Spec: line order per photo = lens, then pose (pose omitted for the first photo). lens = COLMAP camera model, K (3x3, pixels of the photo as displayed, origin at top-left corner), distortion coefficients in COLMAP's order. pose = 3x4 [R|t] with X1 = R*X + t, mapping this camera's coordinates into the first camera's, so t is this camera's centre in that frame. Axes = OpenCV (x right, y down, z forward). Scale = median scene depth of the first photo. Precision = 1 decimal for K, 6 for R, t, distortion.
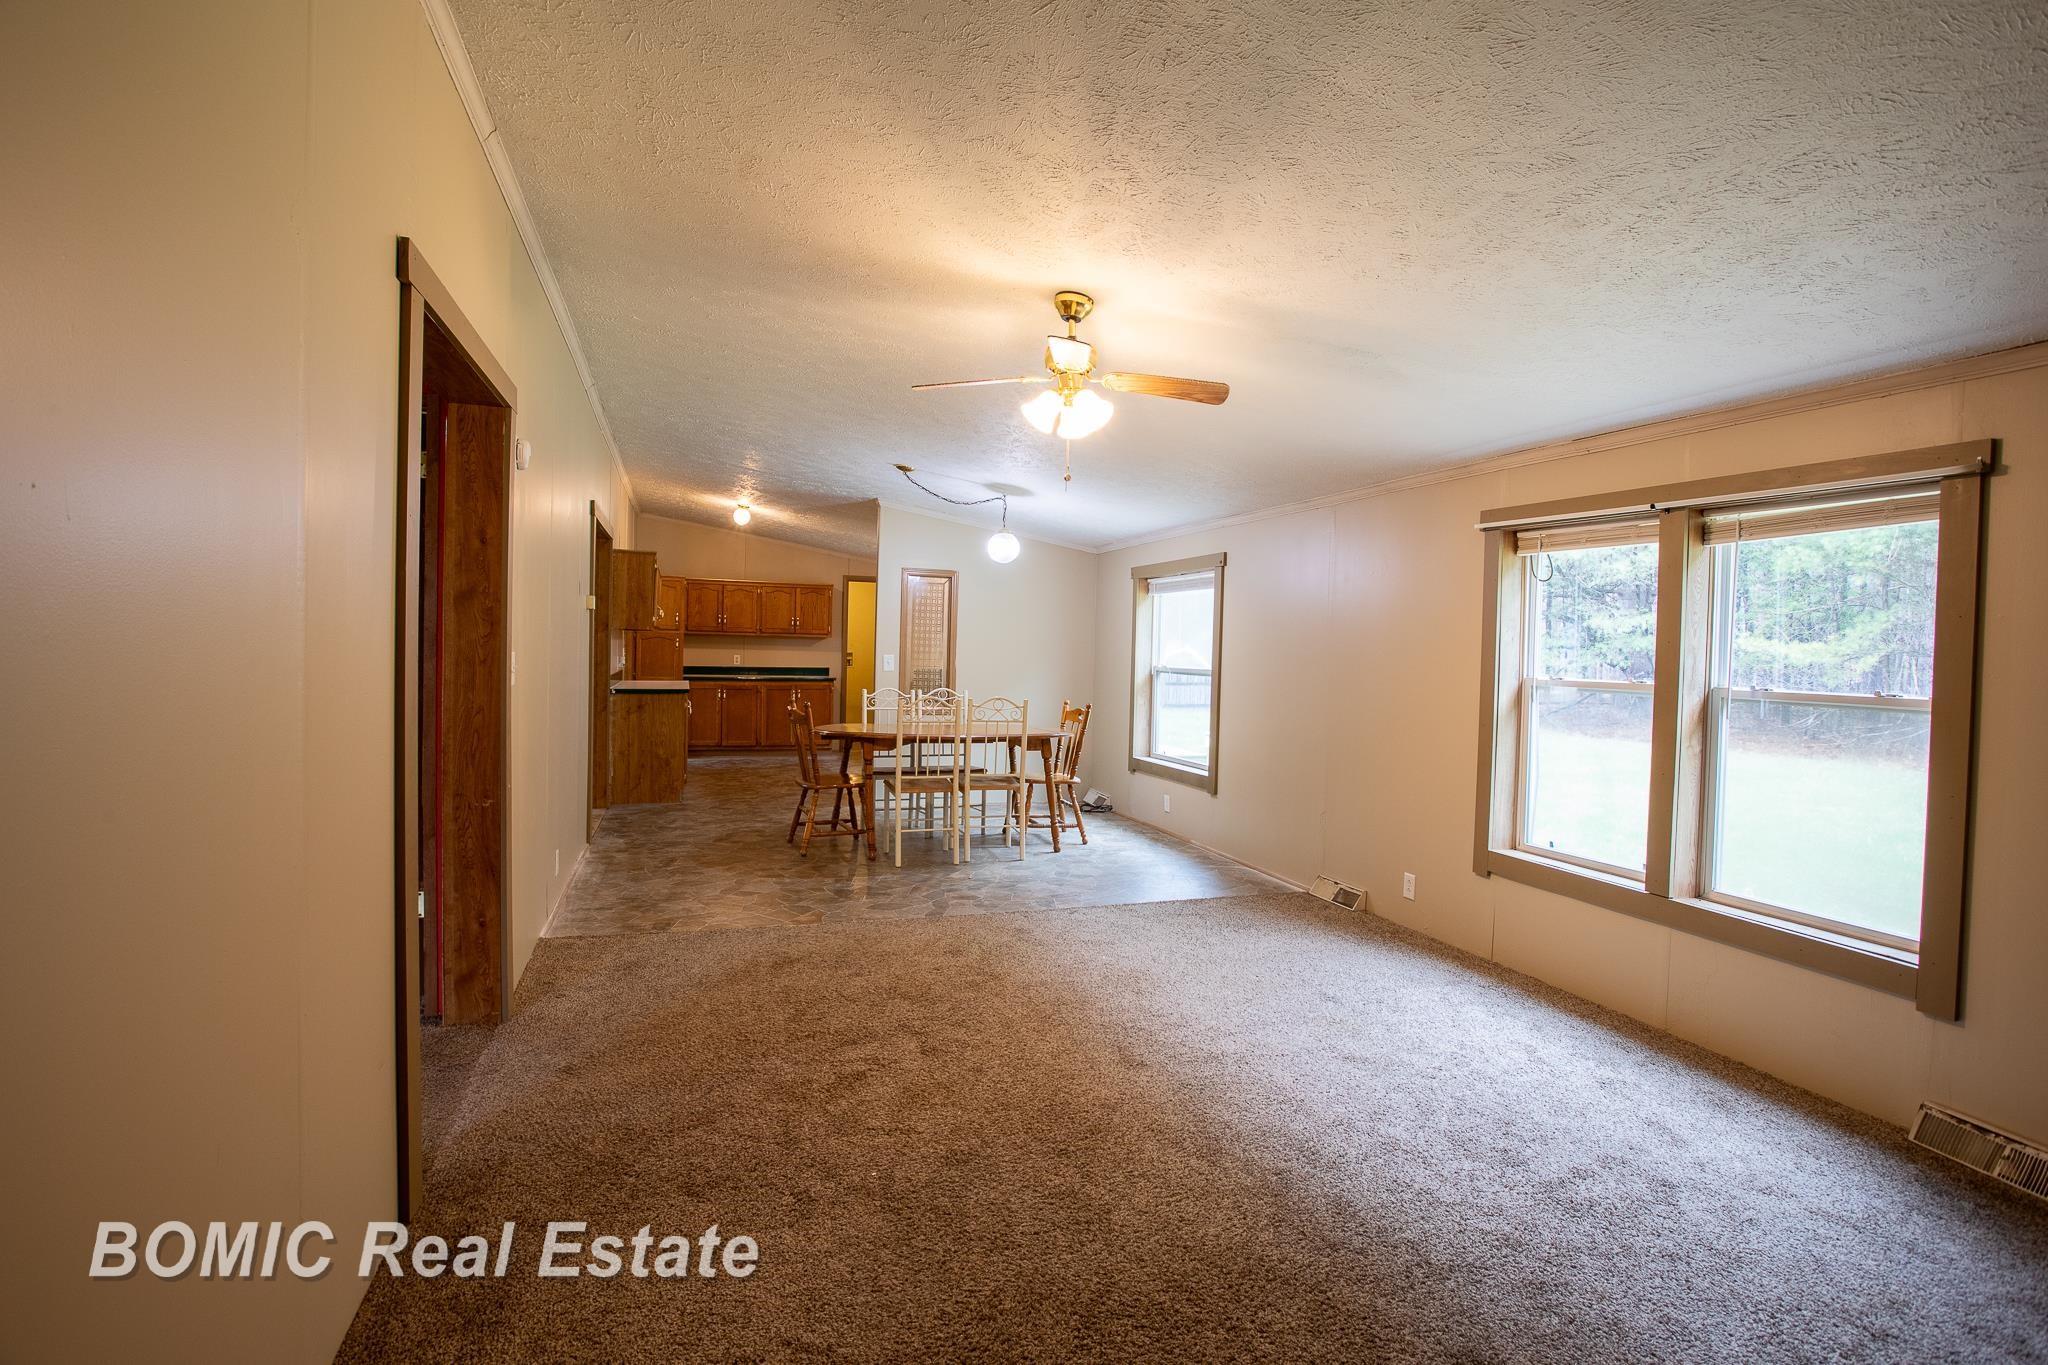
lens RADIAL K [[990.4, 0, 1024.0], [0, 990.4, 682.5], [0, 0, 1]] dist [-0.077394, 0.037992]
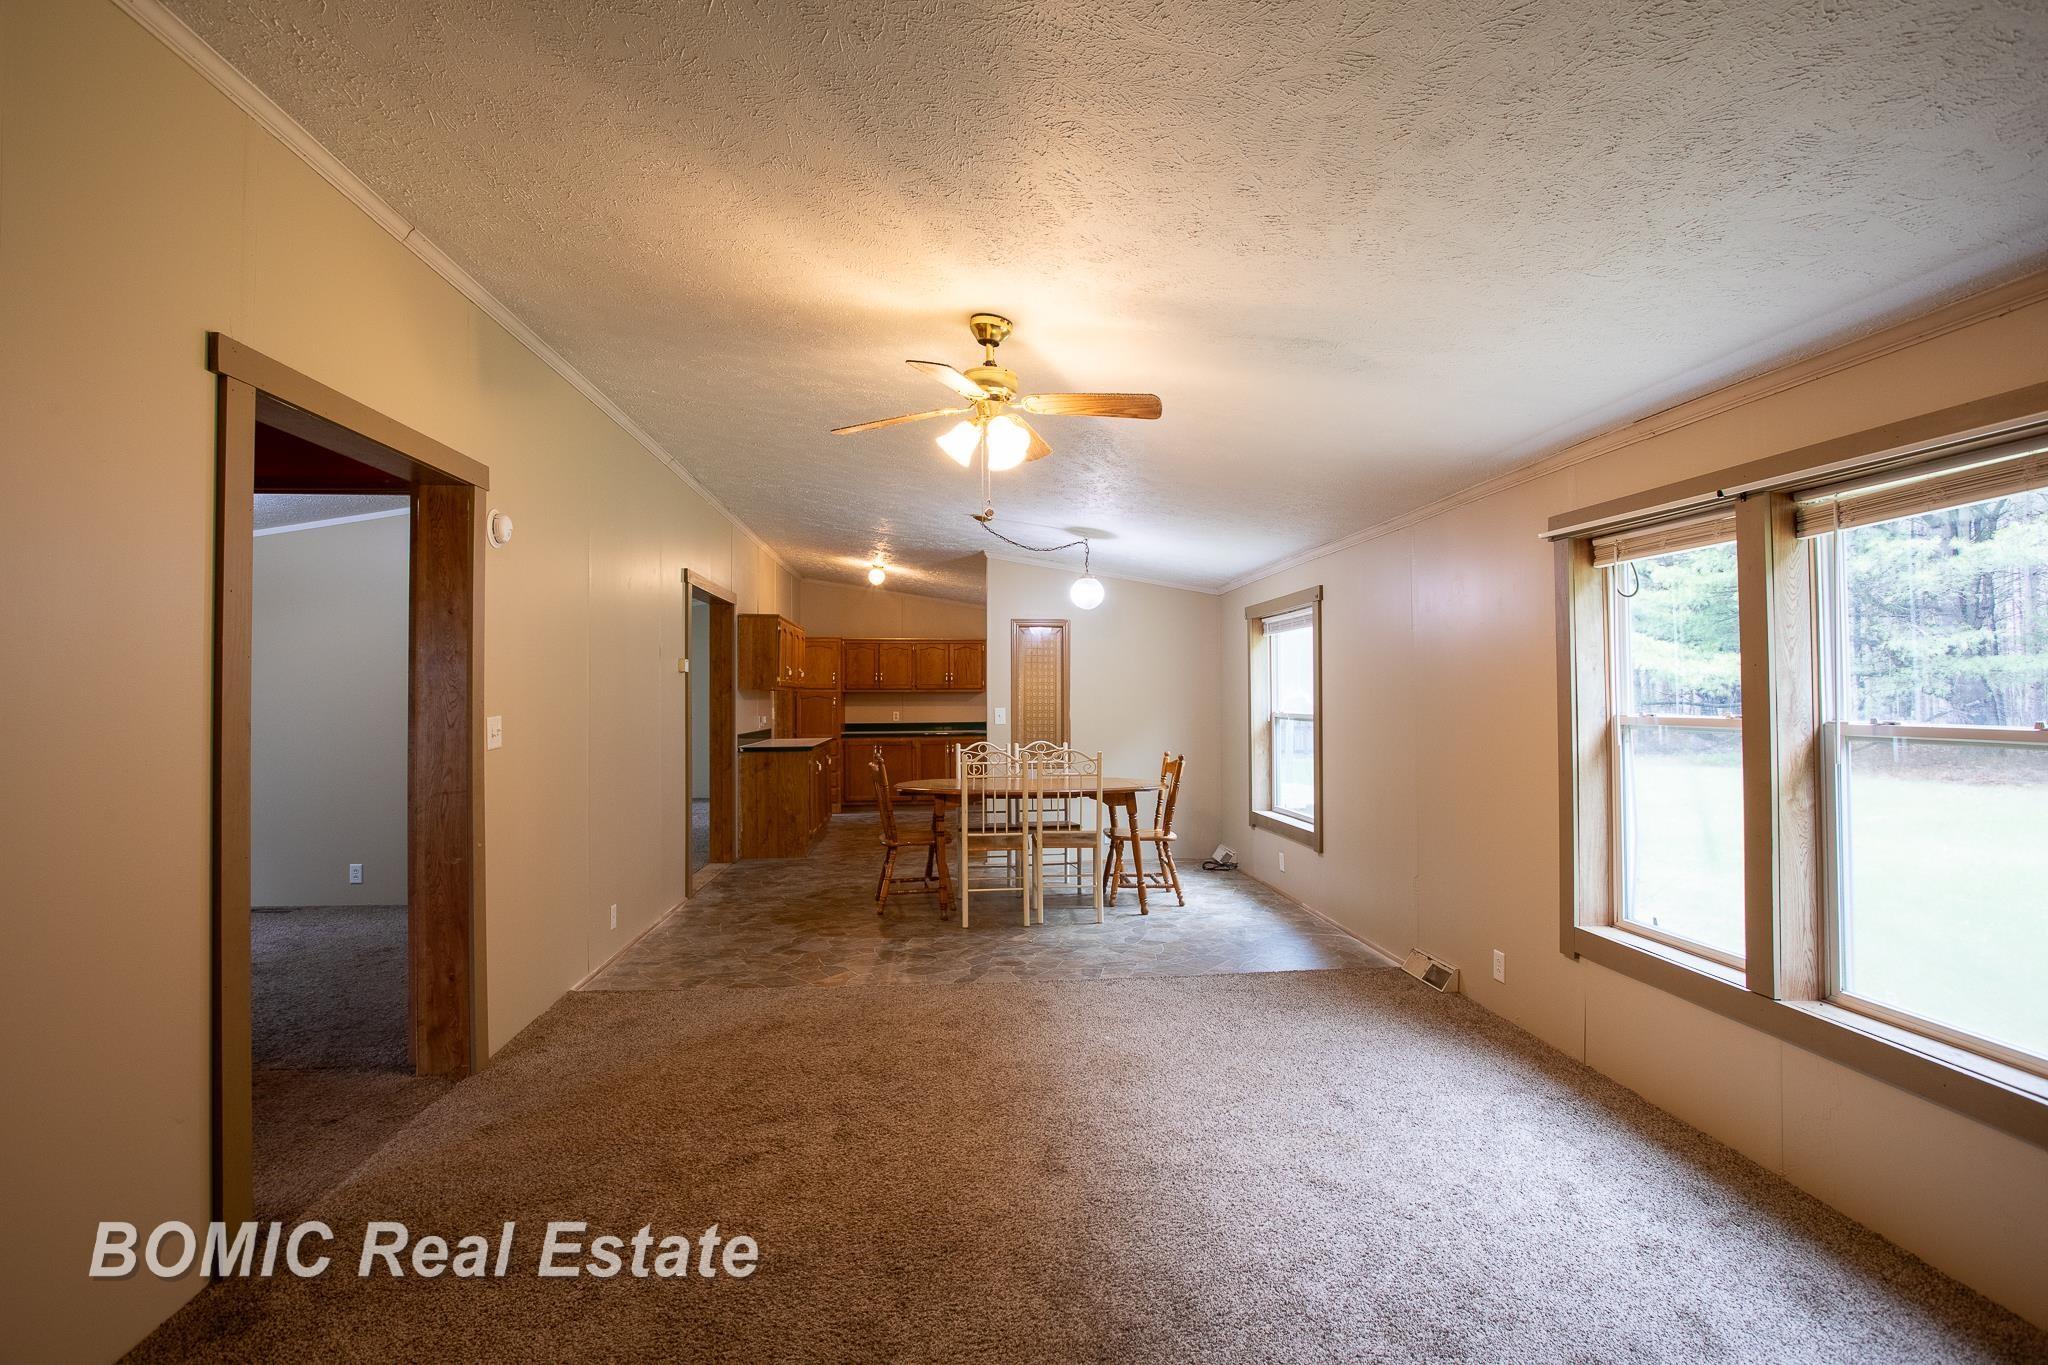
lens RADIAL K [[990.4, 0, 1024.0], [0, 990.4, 682.5], [0, 0, 1]] dist [-0.077394, 0.037992]
pose [[0.972655, -0.033040, -0.229892, 0.218440], [0.021182, 0.998324, -0.053863, 0.001020], [0.231286, 0.047520, 0.971725, 0.091571]]
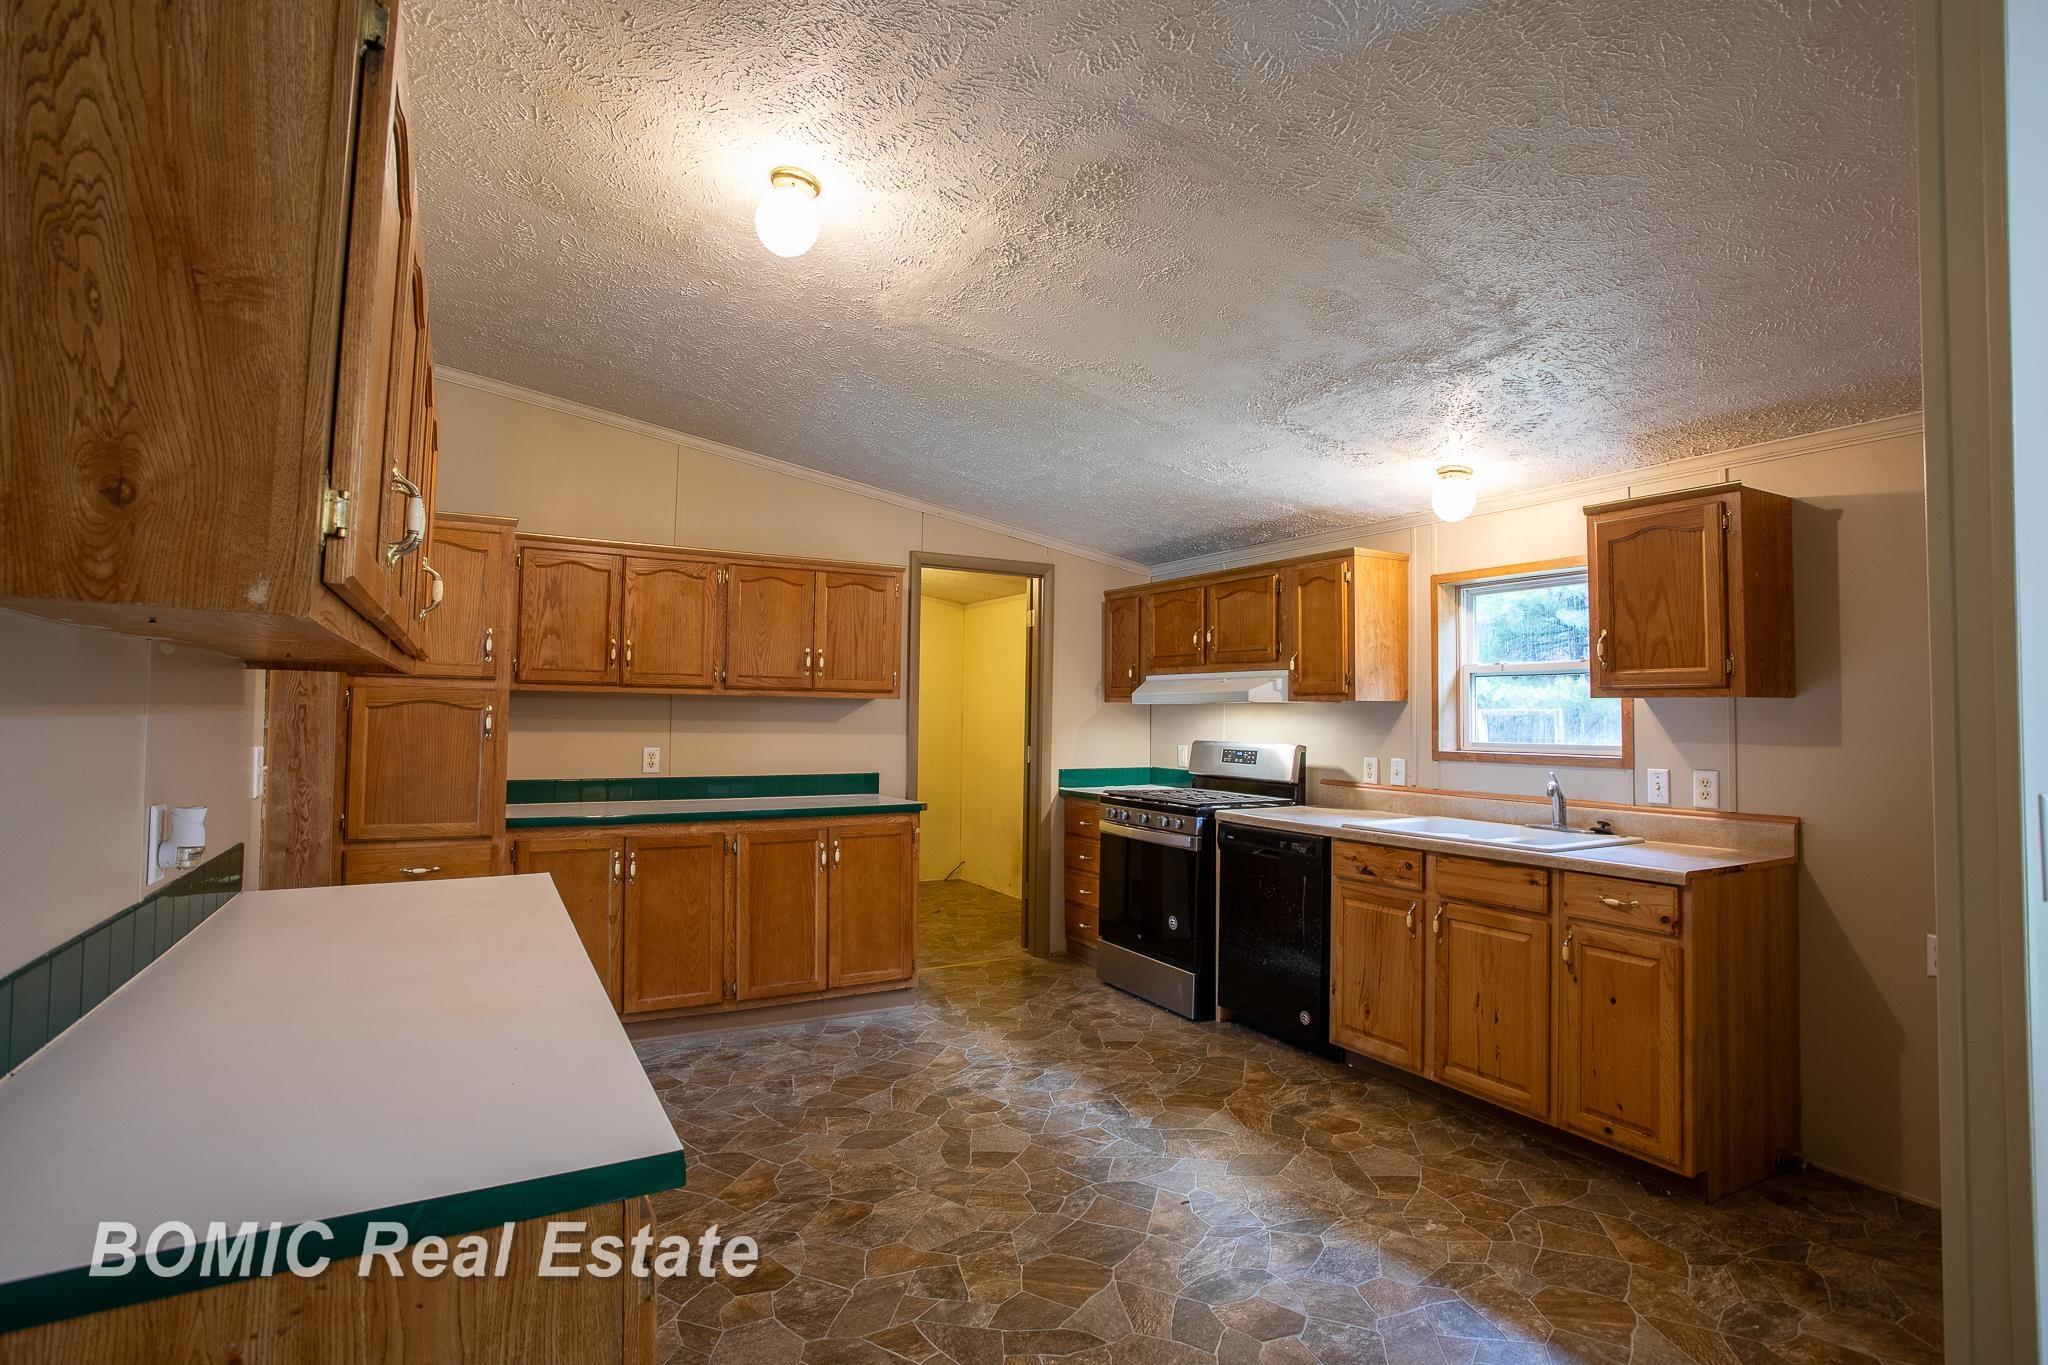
lens RADIAL K [[990.4, 0, 1024.0], [0, 990.4, 682.5], [0, 0, 1]] dist [-0.077394, 0.037992]
pose [[0.988205, -0.008114, 0.152920, -0.608249], [0.018118, 0.997776, -0.064143, -0.074653], [-0.152059, 0.066157, 0.986155, 1.758480]]
